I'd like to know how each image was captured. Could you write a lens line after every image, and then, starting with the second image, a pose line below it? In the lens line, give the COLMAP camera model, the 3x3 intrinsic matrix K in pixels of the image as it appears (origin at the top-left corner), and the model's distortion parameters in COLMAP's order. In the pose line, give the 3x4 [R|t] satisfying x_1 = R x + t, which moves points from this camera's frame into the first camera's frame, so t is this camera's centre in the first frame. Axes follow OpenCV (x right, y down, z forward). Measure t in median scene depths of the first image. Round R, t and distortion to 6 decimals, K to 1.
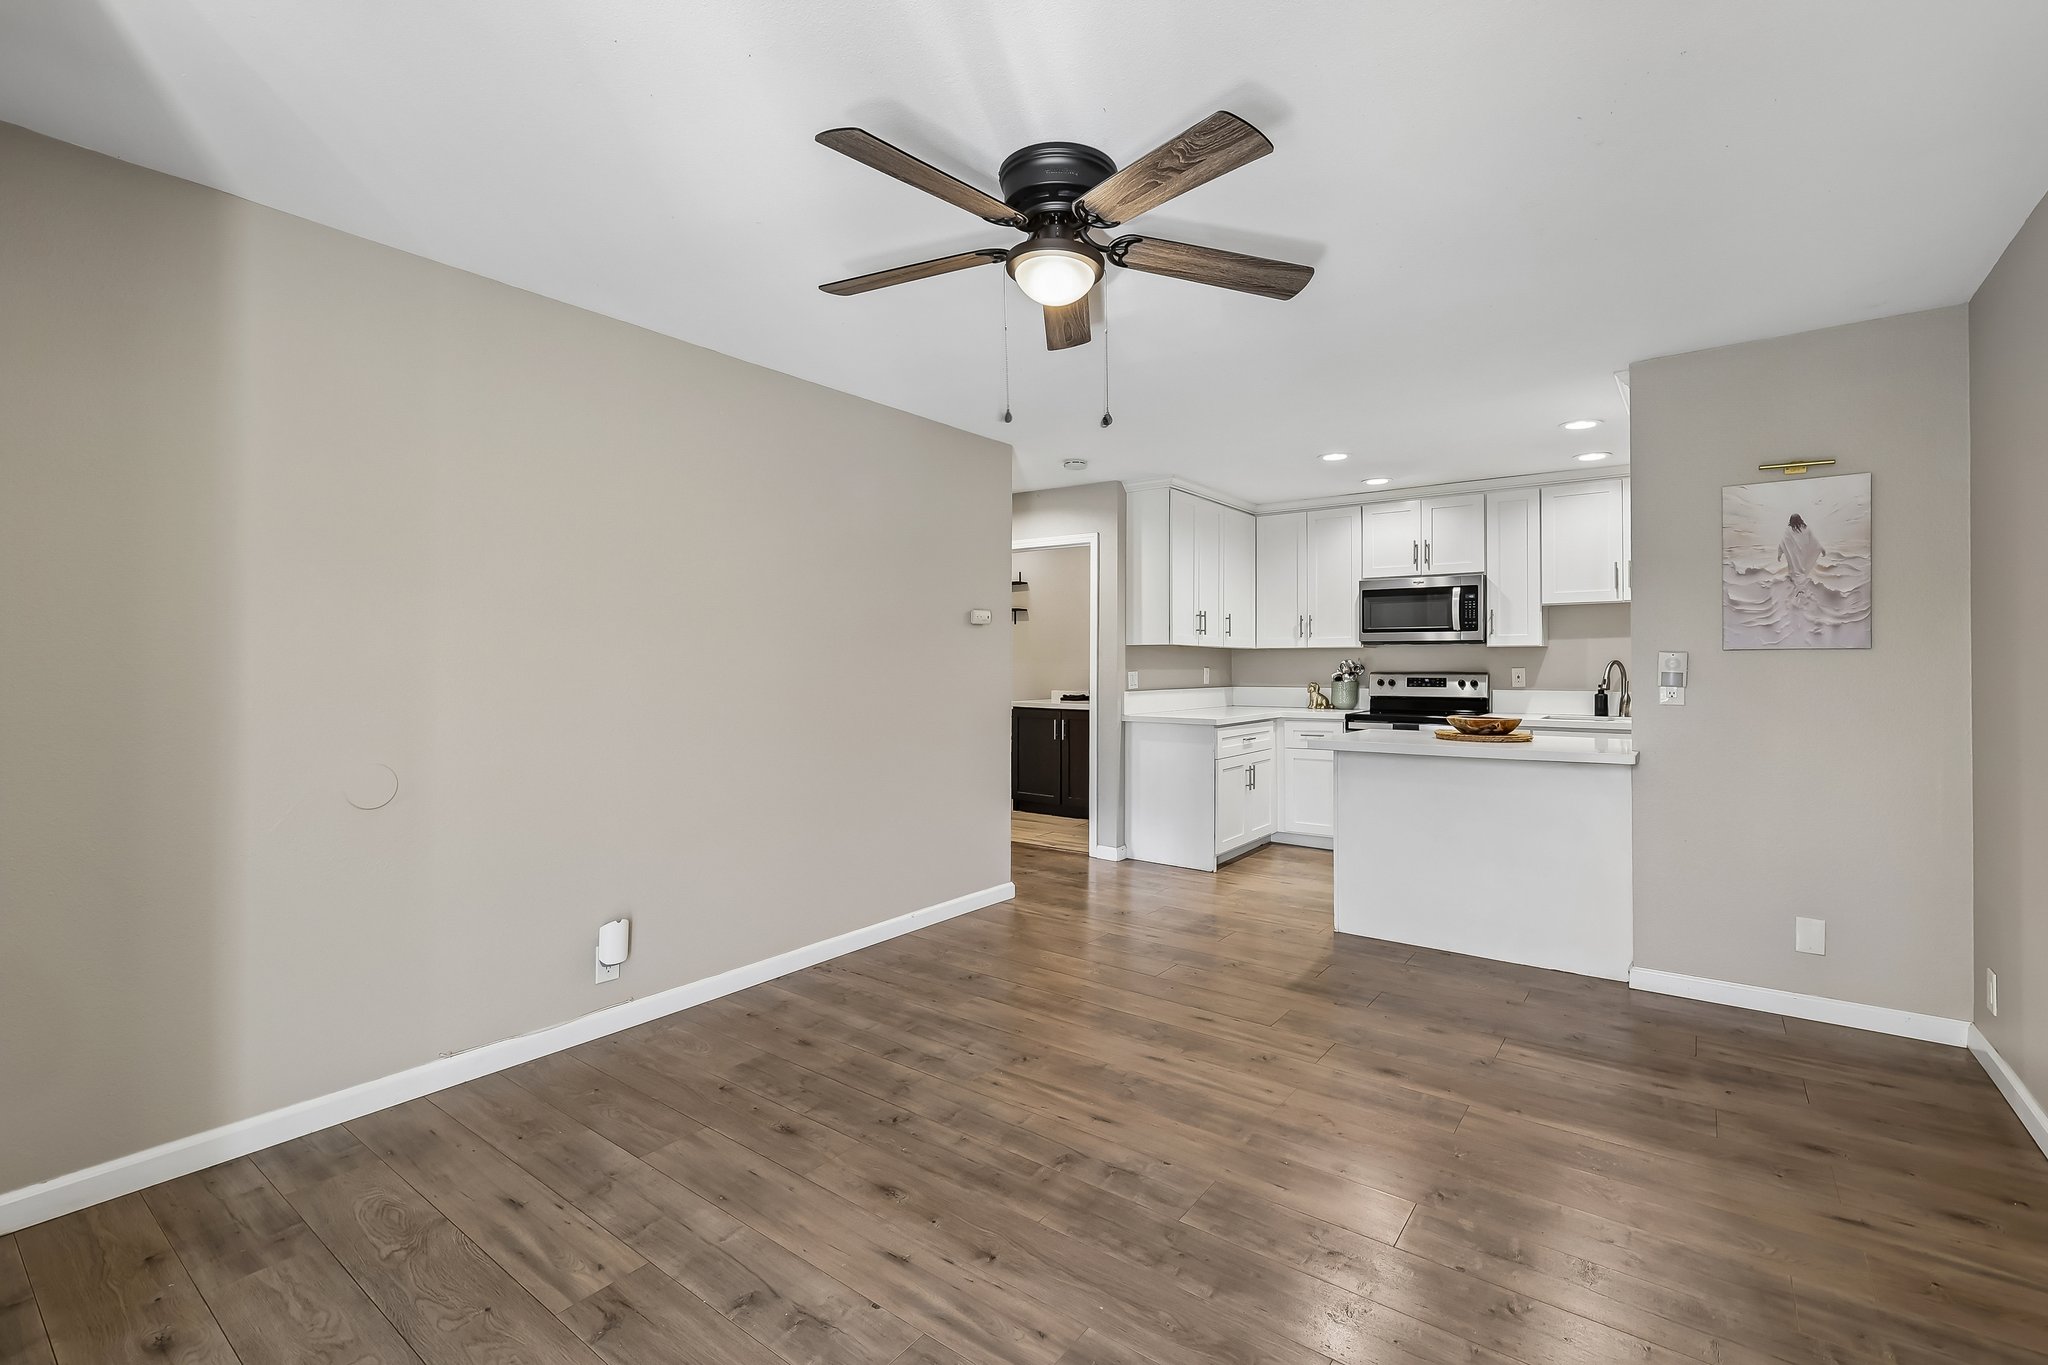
lens RADIAL K [[894.3, 0, 1029.1], [0, 894.3, 656.5], [0, 0, 1]] dist [-0.001371, 0.000253]
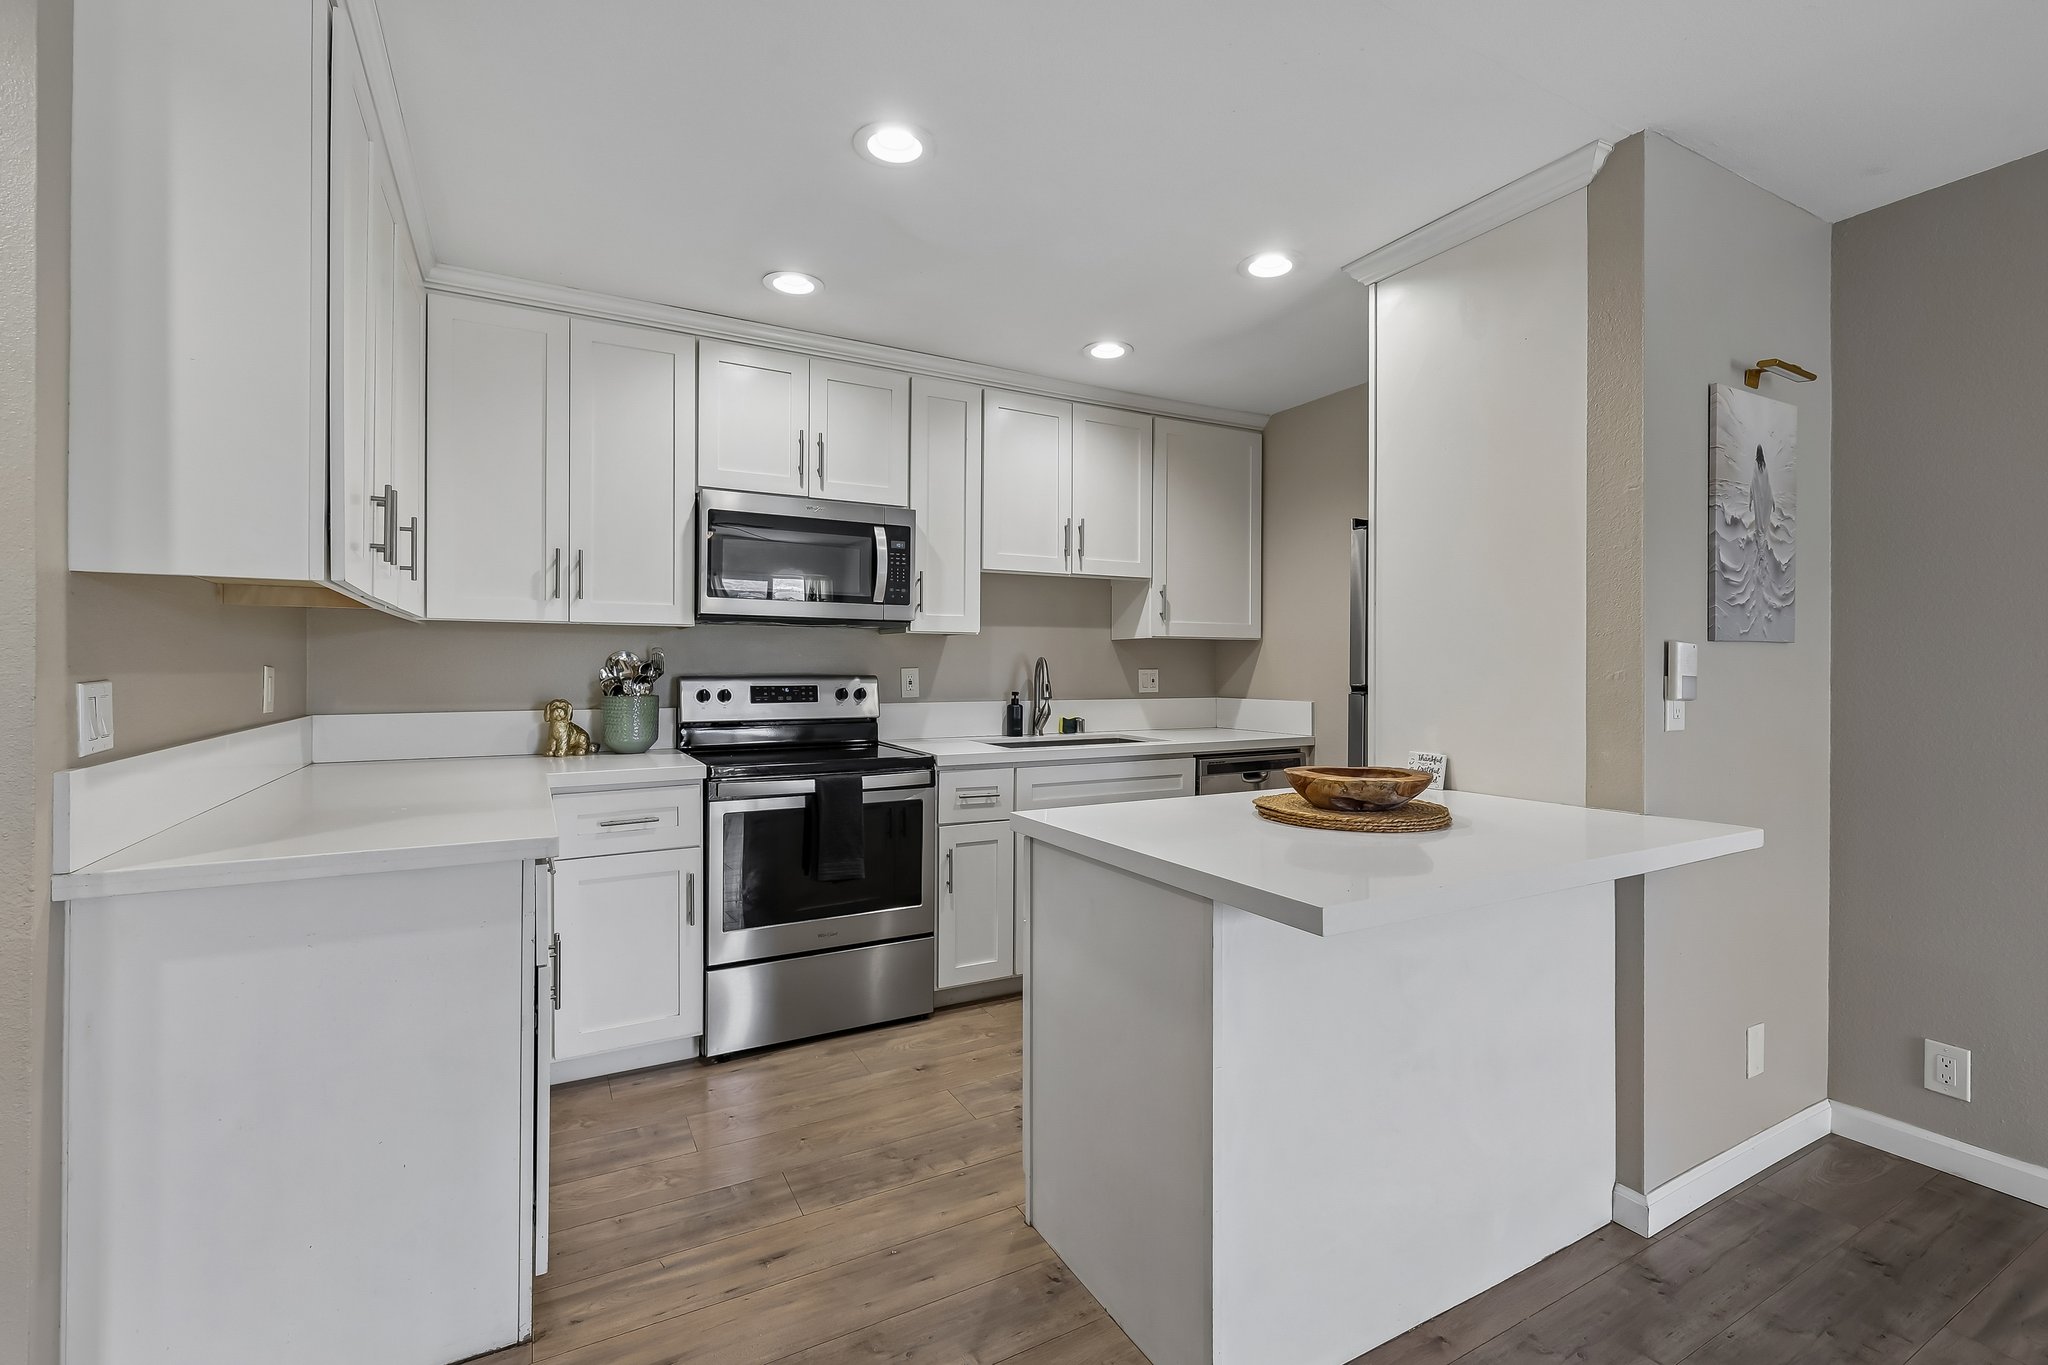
lens RADIAL K [[891.8, 0, 1023.8], [0, 891.8, 663.6], [0, 0, 1]] dist [-0.000721, -0.000159]
pose [[0.411554, 0.004229, 0.911376, -0.001136], [-0.012282, 0.999924, 0.000906, 0.014988], [-0.911303, -0.011567, 0.411575, 1.225209]]
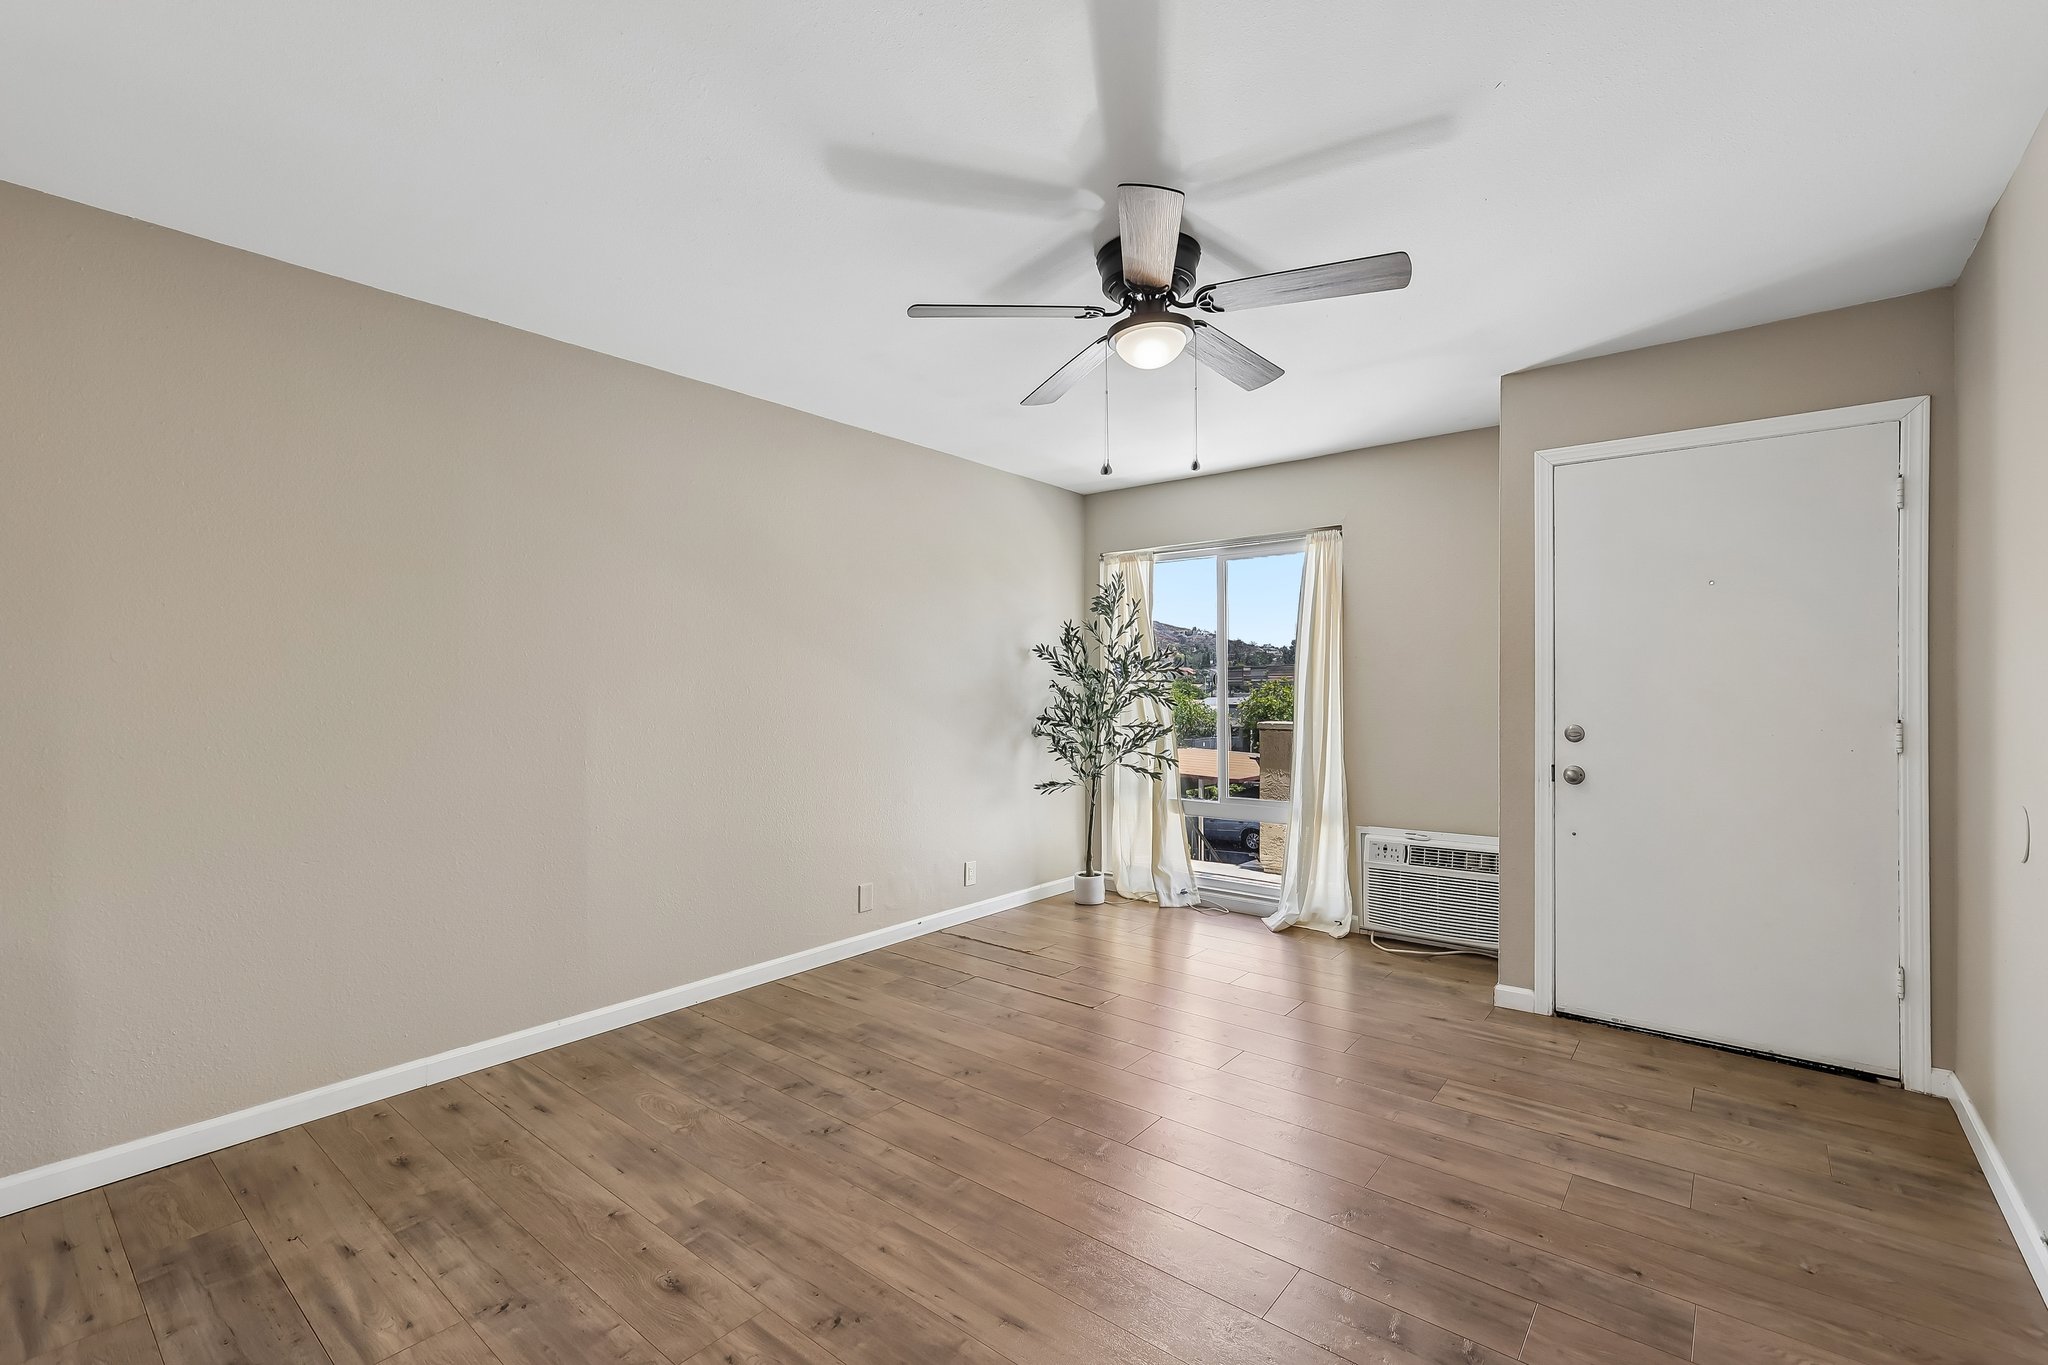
lens RADIAL K [[895.6, 0, 1025.4], [0, 895.6, 694.4], [0, 0, 1]] dist [-0.000732, 0.000130]
pose [[-0.999180, 0.002269, 0.040417, 0.095057], [0.002219, 0.999997, -0.001285, 0.015686], [-0.040419, -0.001194, -0.999182, 1.425920]]
